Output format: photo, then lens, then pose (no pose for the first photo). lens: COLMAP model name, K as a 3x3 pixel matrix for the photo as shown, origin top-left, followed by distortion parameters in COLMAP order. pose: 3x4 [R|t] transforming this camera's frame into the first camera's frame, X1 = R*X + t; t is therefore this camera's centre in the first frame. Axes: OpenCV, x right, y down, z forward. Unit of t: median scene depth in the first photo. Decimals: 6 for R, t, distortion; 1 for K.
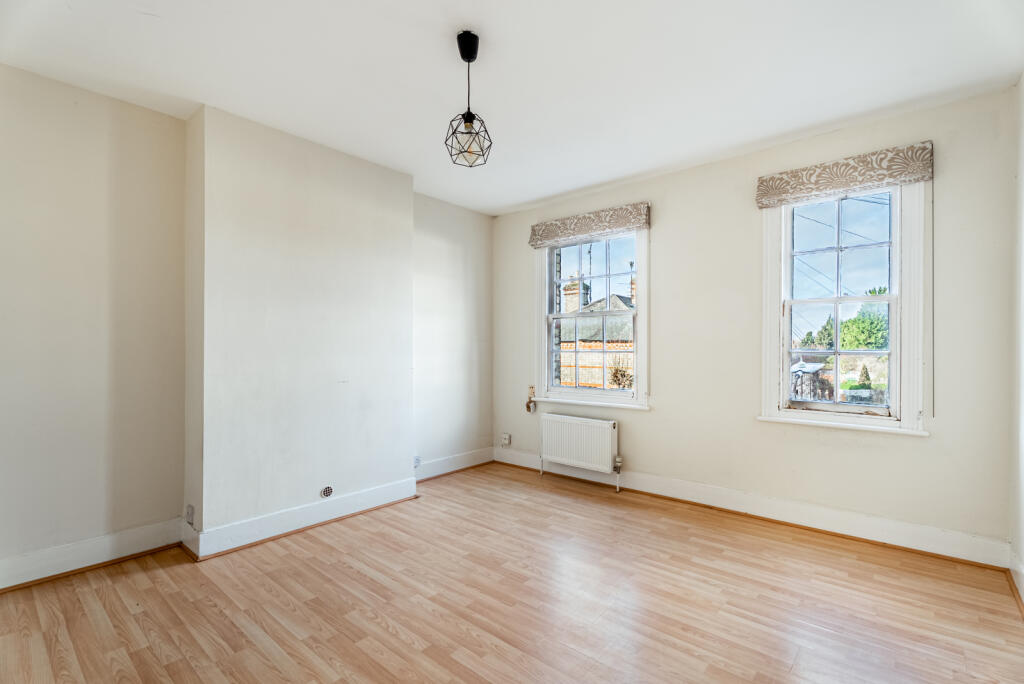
lens RADIAL K [[456.7, 0, 513.4], [0, 456.7, 345.8], [0, 0, 1]] dist [0.001388, 0.000108]
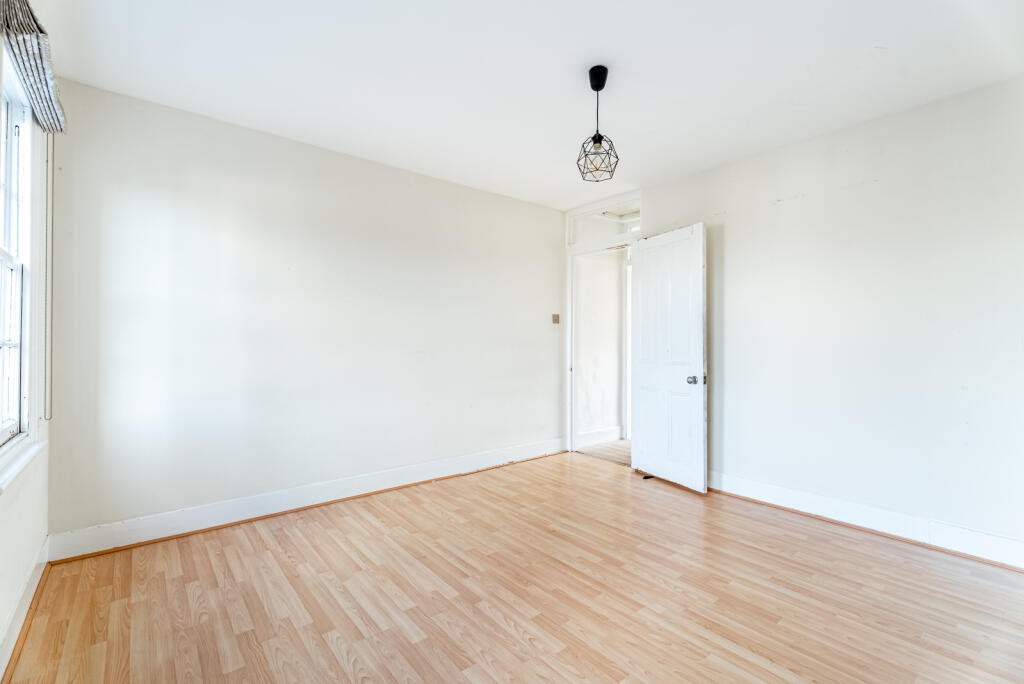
lens RADIAL K [[456.7, 0, 516.6], [0, 456.7, 342.5], [0, 0, 1]] dist [0.001388, 0.000108]
pose [[-0.991068, -0.005757, 0.133231, -0.048275], [-0.005898, 0.999982, -0.000667, 0.012049], [-0.133225, -0.001447, -0.991085, 2.017289]]
